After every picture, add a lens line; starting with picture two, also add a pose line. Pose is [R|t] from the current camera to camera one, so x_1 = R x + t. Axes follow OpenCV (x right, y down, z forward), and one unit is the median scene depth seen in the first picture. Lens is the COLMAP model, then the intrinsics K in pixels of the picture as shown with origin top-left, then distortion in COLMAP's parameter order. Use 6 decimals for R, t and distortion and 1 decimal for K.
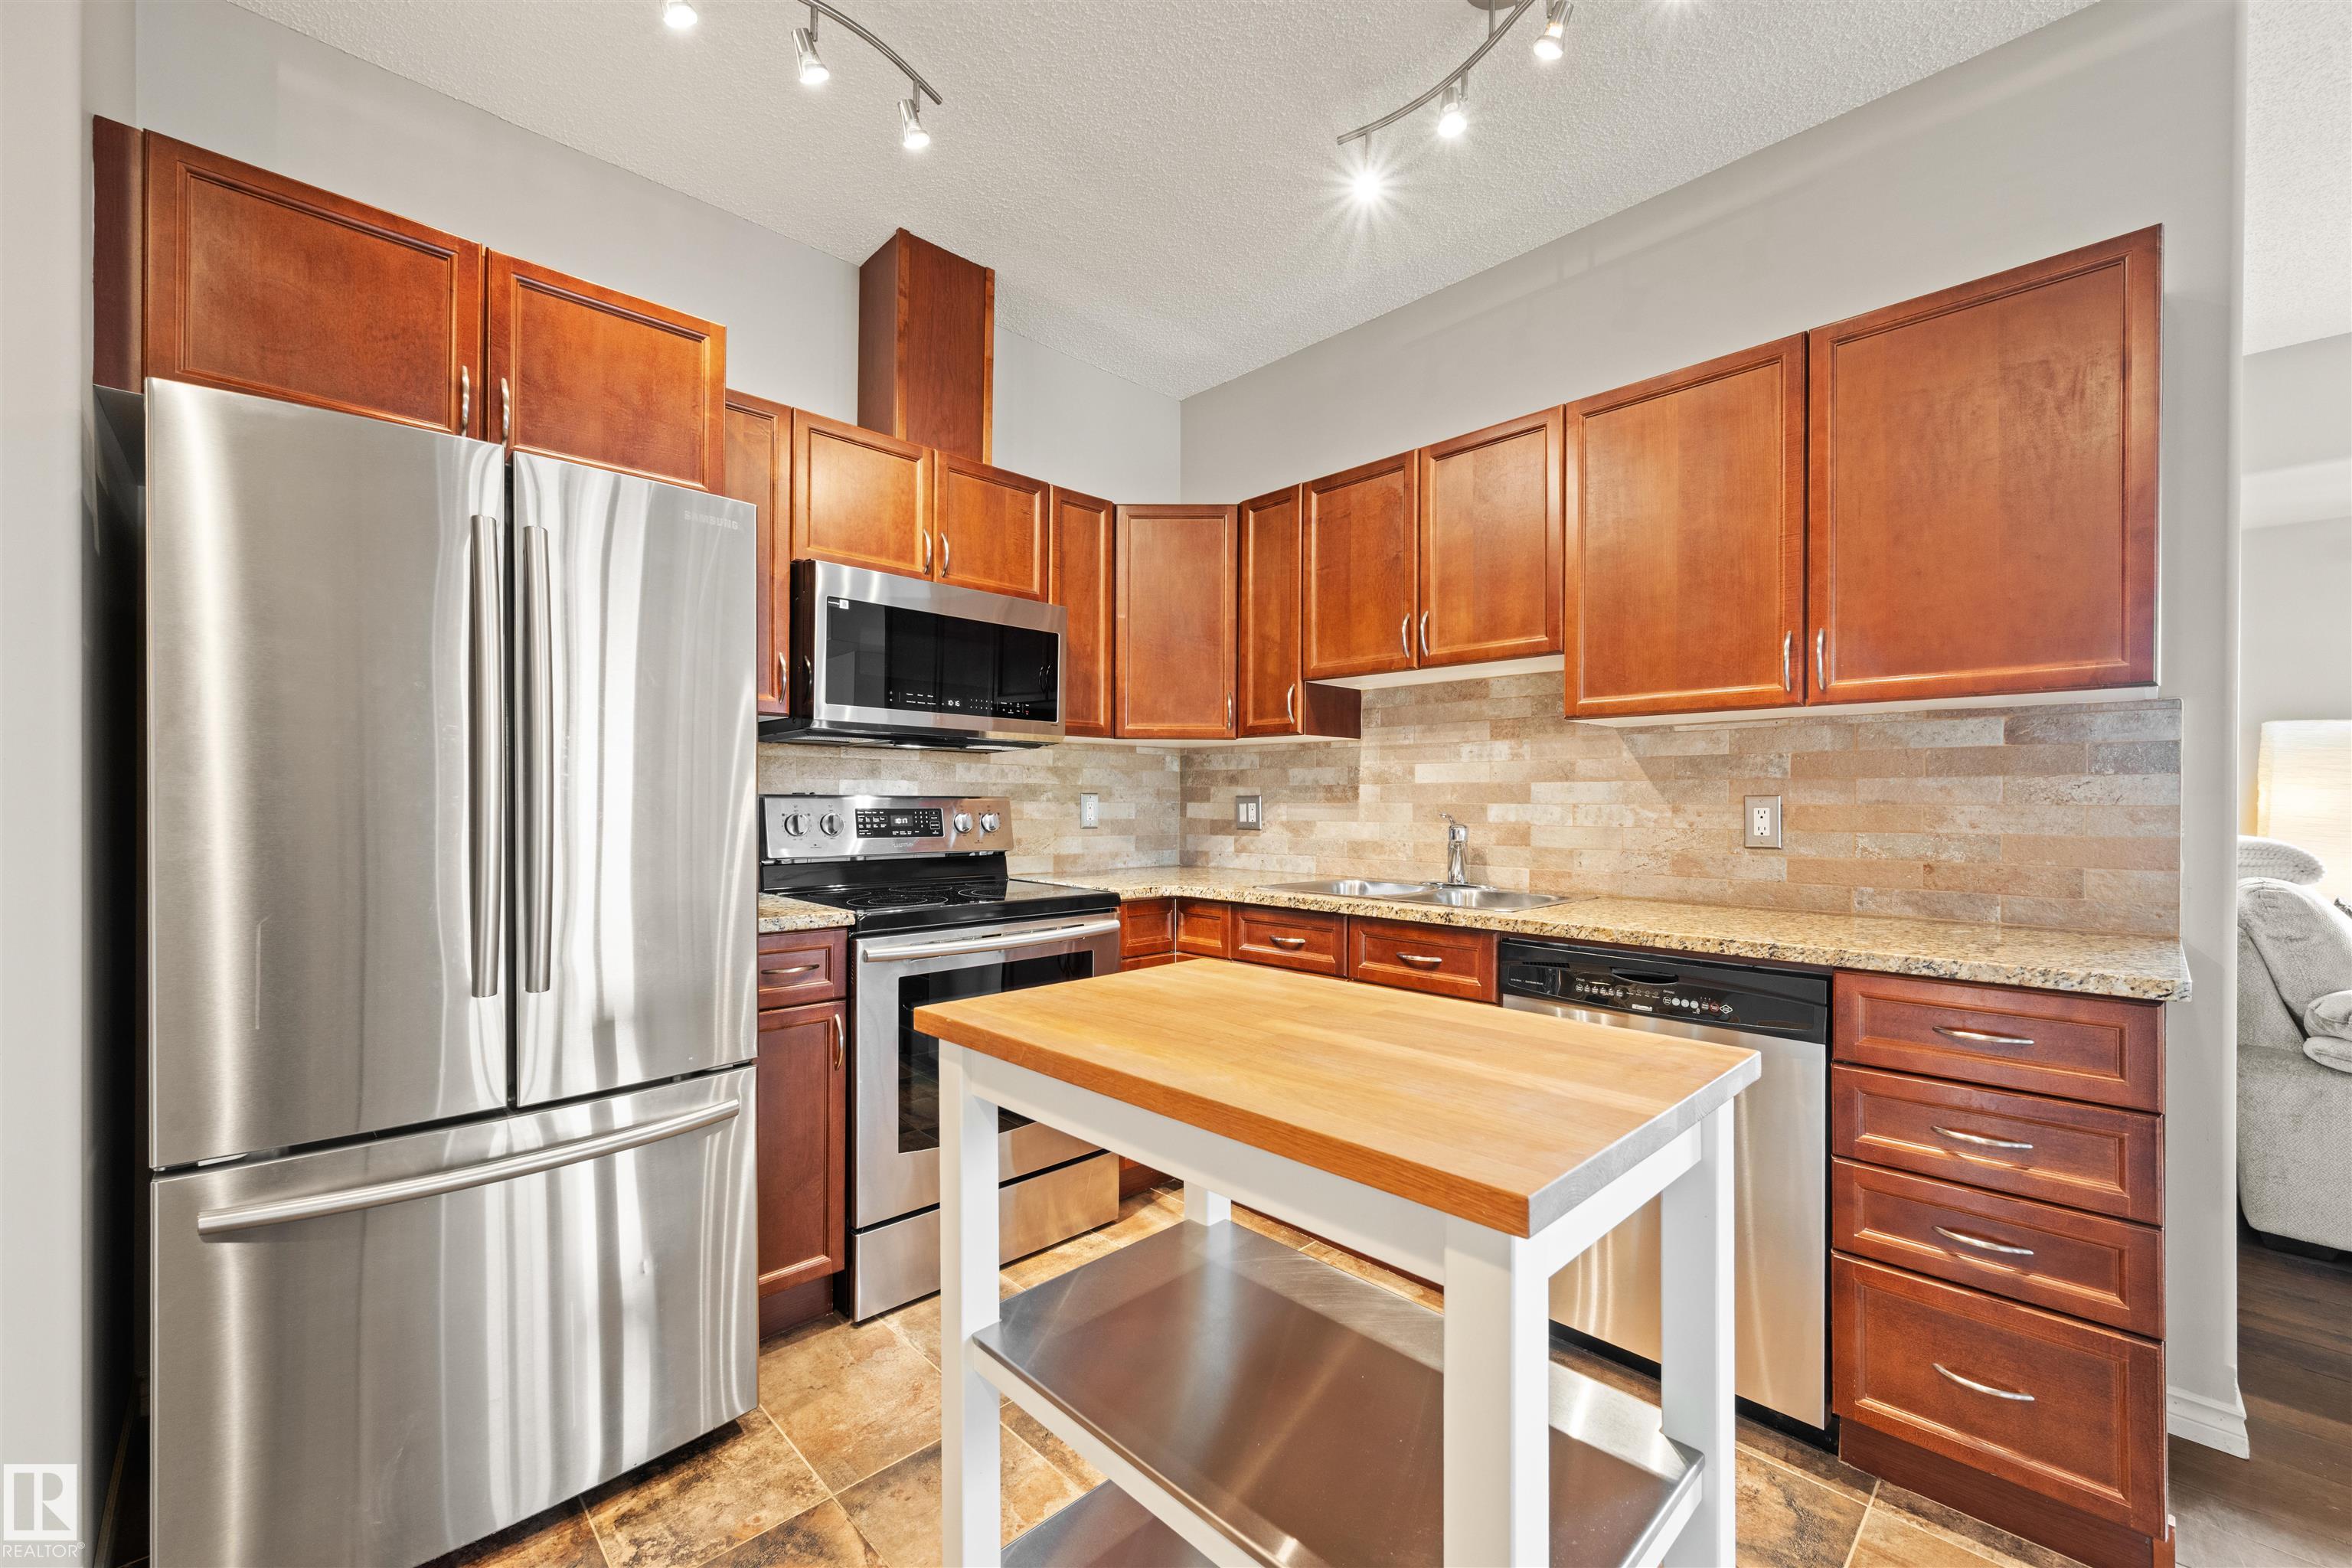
lens RADIAL K [[940.3, 0, 1183.7], [0, 940.3, 800.6], [0, 0, 1]] dist [-0.000380, -0.000014]
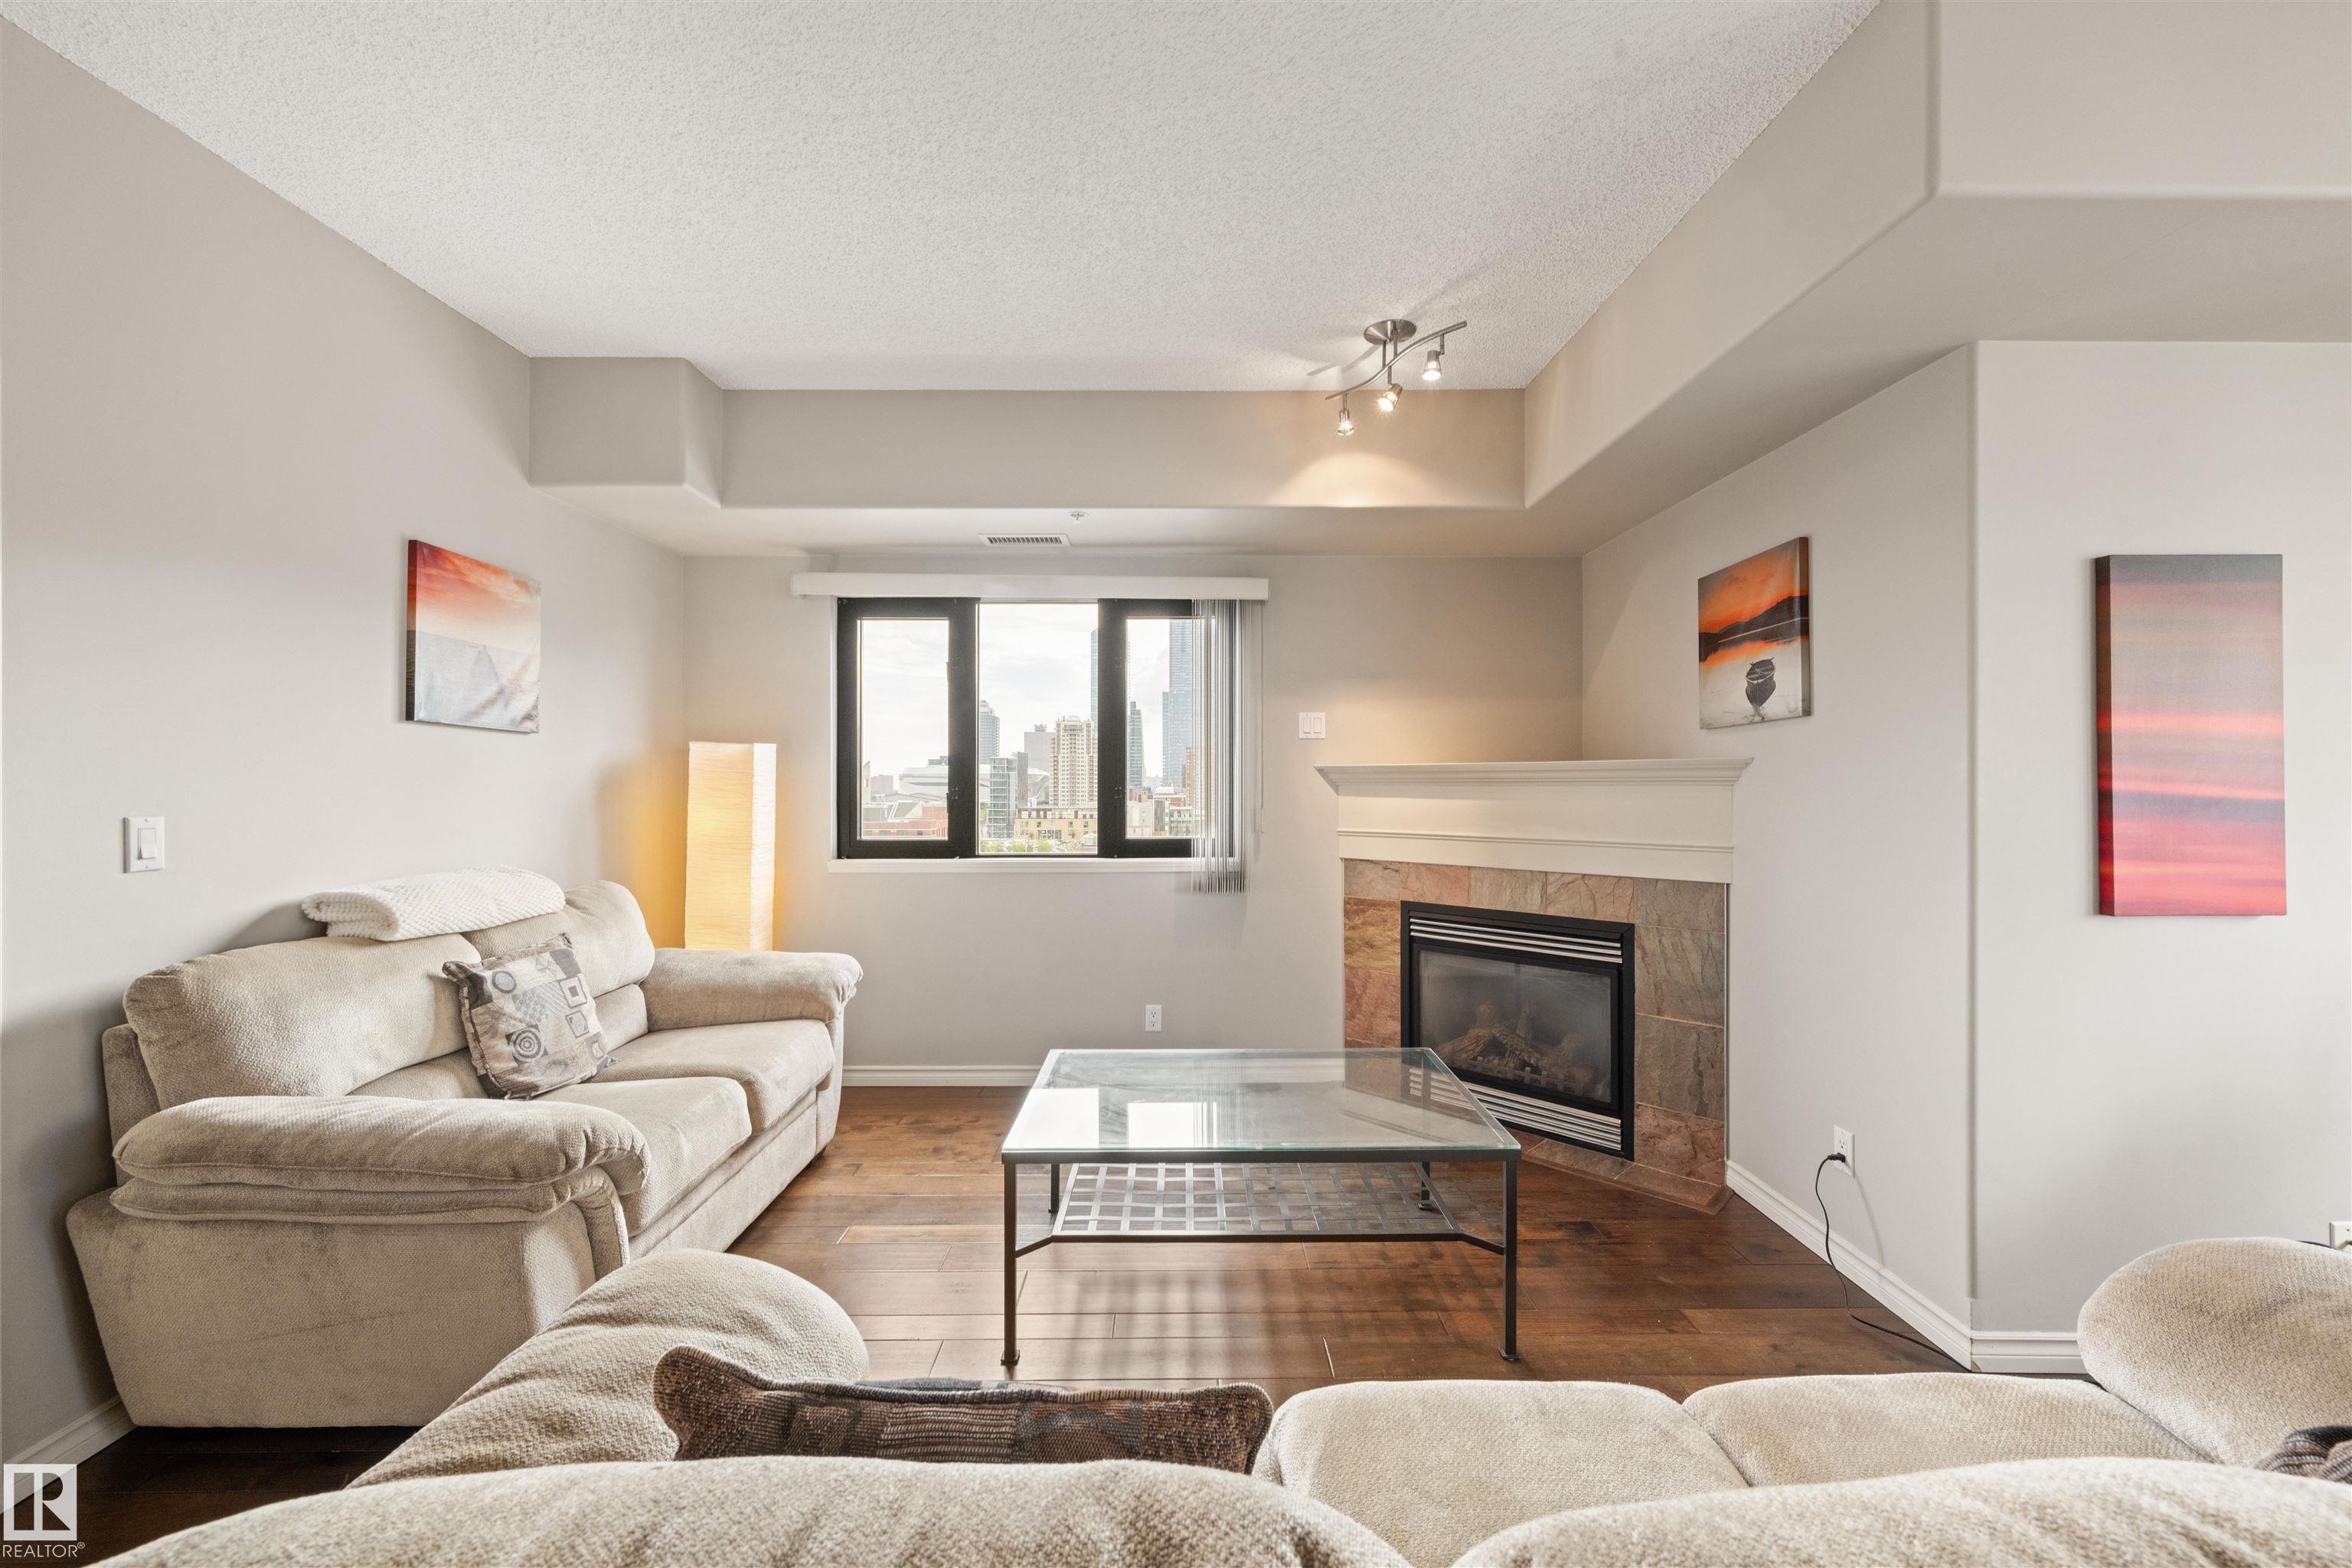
lens RADIAL K [[931.3, 0, 1181.3], [0, 931.3, 788.4], [0, 0, 1]] dist [-0.001610, -0.000169]
pose [[0.693999, -0.008272, 0.719929, 1.293003], [0.003638, 0.999962, 0.007983, -0.073549], [-0.719967, -0.002921, 0.694002, -0.067903]]
